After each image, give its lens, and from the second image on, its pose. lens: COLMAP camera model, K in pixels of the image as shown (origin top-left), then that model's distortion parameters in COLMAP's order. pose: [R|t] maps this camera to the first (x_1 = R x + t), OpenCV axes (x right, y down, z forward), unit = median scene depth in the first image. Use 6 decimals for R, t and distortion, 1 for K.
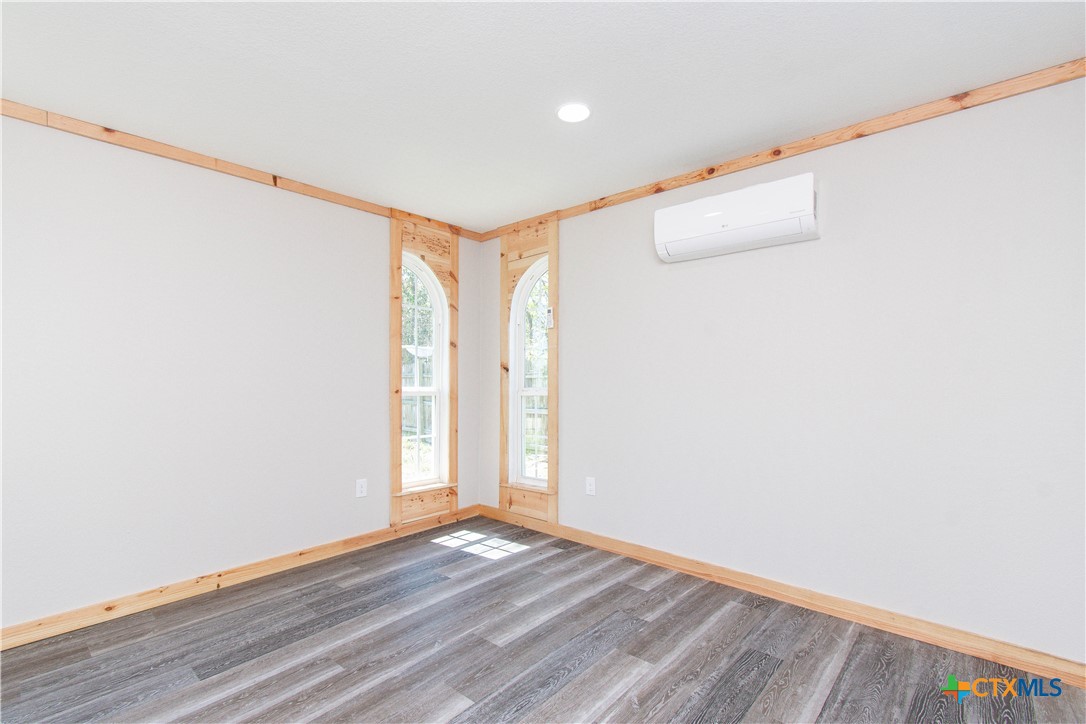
lens RADIAL K [[491.2, 0, 528.0], [0, 491.2, 377.1], [0, 0, 1]] dist [0.006641, -0.001758]
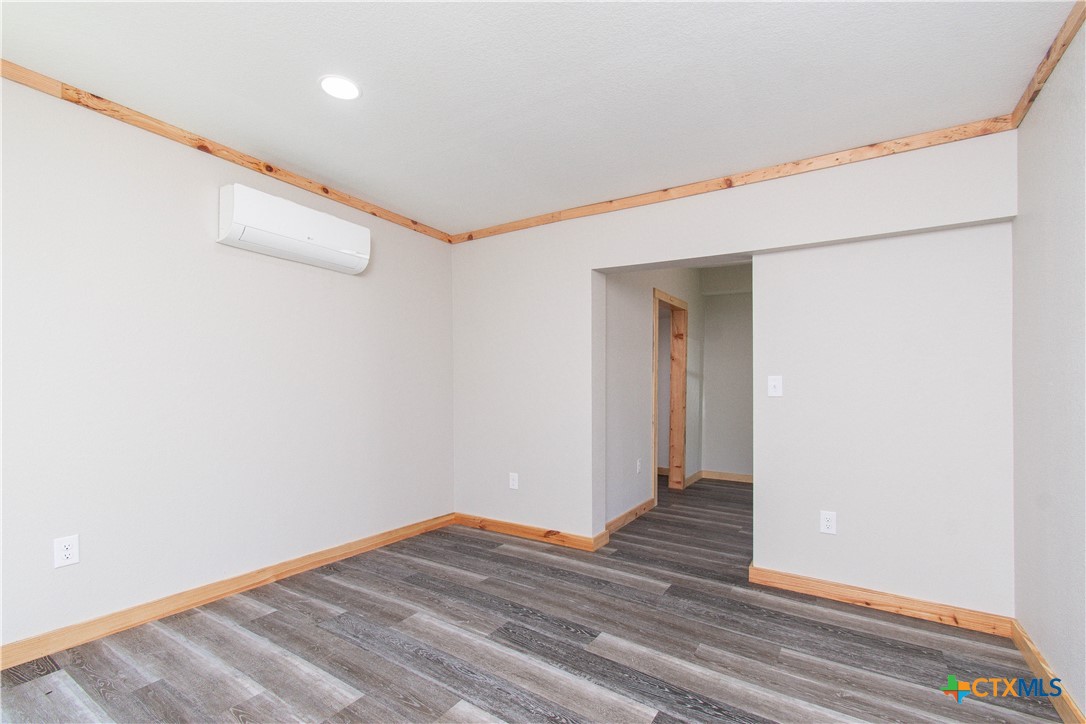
lens RADIAL K [[491.2, 0, 553.7], [0, 491.2, 369.2], [0, 0, 1]] dist [0.006641, -0.001758]
pose [[-0.191535, 0.032240, 0.980956, -0.690294], [-0.014253, 0.999264, -0.035625, 0.011775], [-0.981382, -0.020805, -0.190935, 0.612214]]
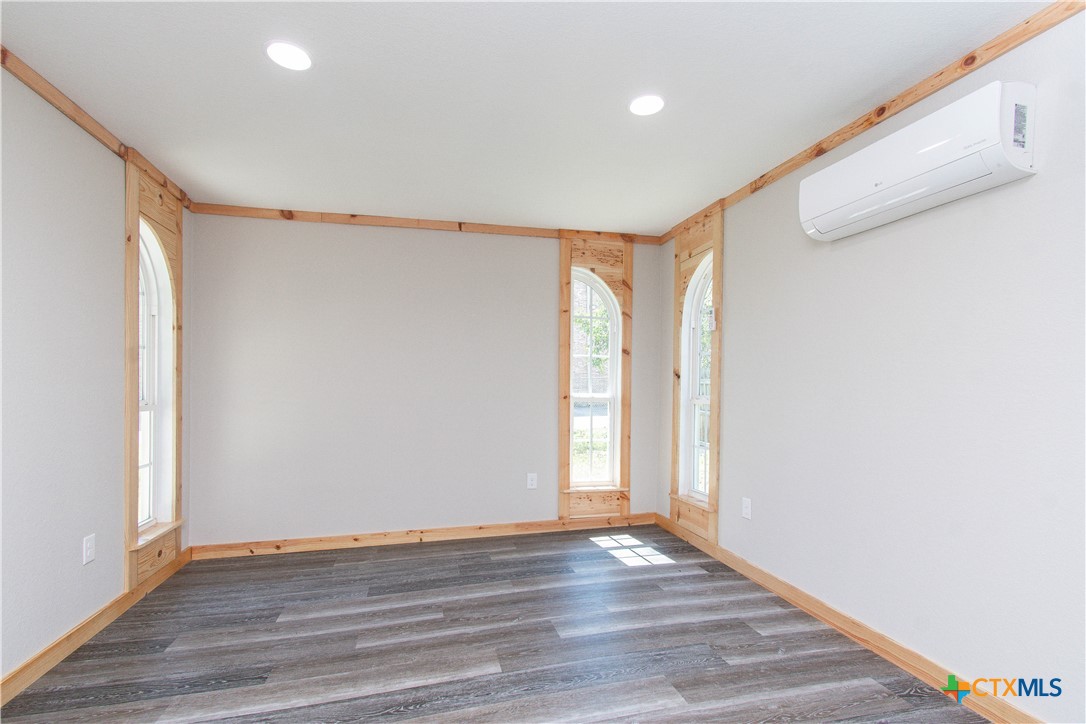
lens RADIAL K [[491.2, 0, 531.0], [0, 491.2, 392.7], [0, 0, 1]] dist [0.006641, -0.001758]
pose [[0.826454, 0.012095, -0.562875, 0.347473], [-0.000753, 0.999792, 0.020377, -0.003501], [0.563004, -0.016417, 0.826291, 0.065844]]
